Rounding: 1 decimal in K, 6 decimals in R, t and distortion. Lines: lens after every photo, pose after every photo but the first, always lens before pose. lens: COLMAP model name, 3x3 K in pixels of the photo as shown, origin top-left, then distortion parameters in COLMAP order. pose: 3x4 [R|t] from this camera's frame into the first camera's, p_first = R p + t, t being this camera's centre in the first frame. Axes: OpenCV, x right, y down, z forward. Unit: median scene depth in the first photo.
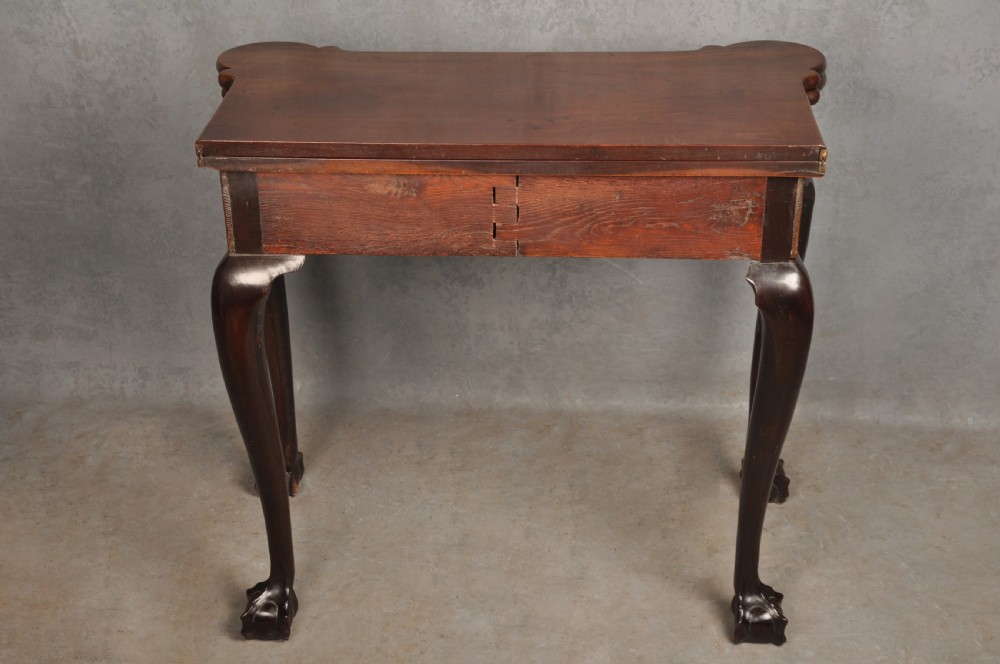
lens RADIAL K [[1564.3, 0, 498.7], [0, 1564.3, 341.2], [0, 0, 1]] dist [0.148092, 0.487278]
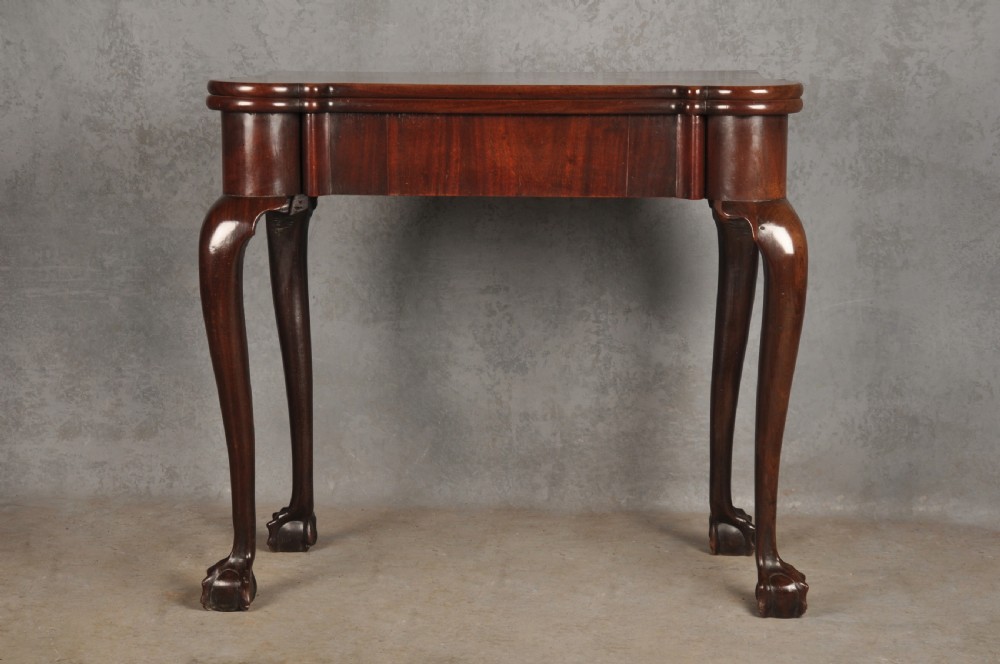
lens RADIAL K [[2404.3, 0, 494.6], [0, 2404.3, 347.5], [0, 0, 1]] dist [0.510242, 0.690835]
pose [[0.999850, 0.015244, -0.008216, -0.018130], [-0.017108, 0.942984, -0.332399, 0.464739], [0.002681, 0.332490, 0.943103, -0.448935]]
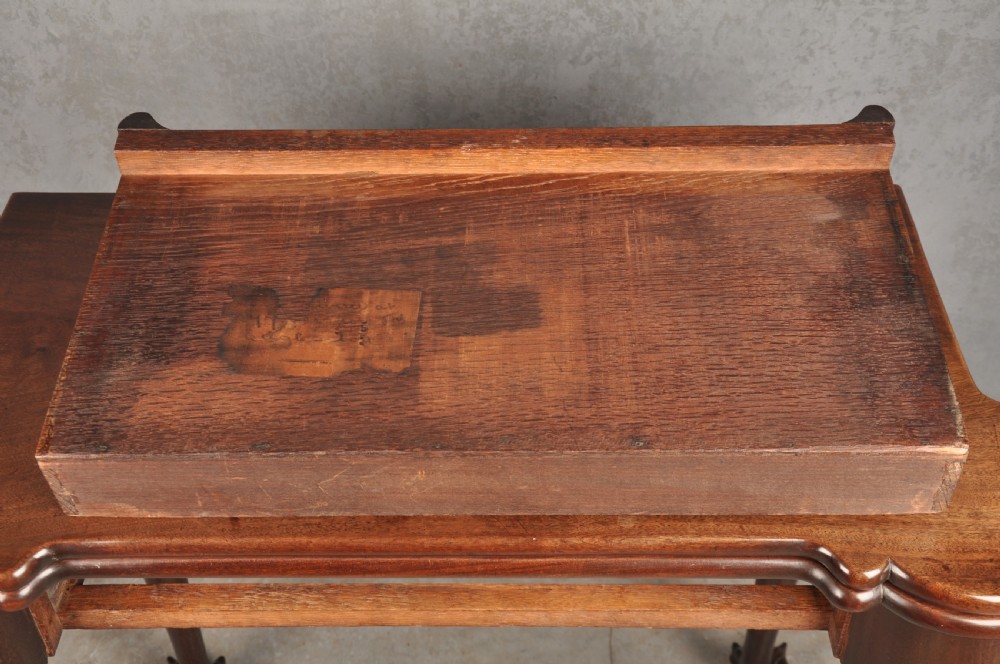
lens RADIAL K [[1239.2, 0, 498.9], [0, 1239.2, 335.9], [0, 0, 1]] dist [-0.003480, 0.425685]
pose [[0.999659, -0.020674, 0.015959, -0.014654], [0.015904, 0.966563, 0.255935, -0.205149], [-0.020716, -0.255593, 0.966562, 0.424629]]
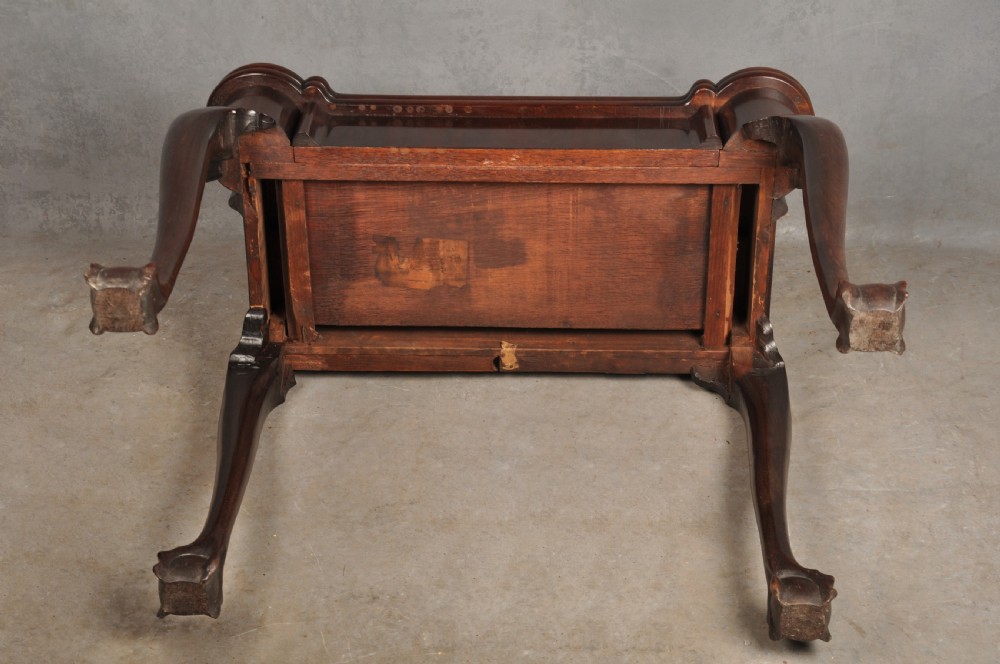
lens RADIAL K [[1936.8, 0, 495.7], [0, 1936.8, 343.1], [0, 0, 1]] dist [0.315421, 0.547007]
pose [[0.999442, -0.013903, 0.030367, -0.051265], [0.012724, 0.999171, 0.038665, 0.062430], [-0.030880, -0.038257, 0.998791, -0.127978]]
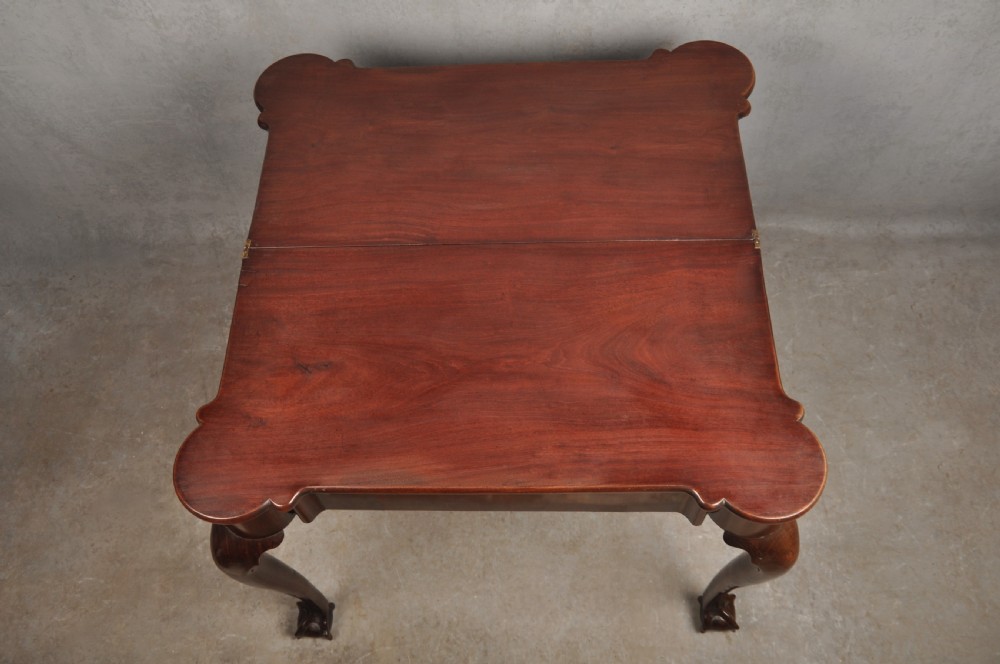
lens RADIAL K [[880.9, 0, 495.3], [0, 880.9, 332.3], [0, 0, 1]] dist [-0.113203, 0.198788]
pose [[0.997836, -0.065247, -0.008140, -0.016797], [0.059554, 0.844325, 0.532511, -0.312063], [-0.027872, -0.531844, 0.846384, 0.303351]]
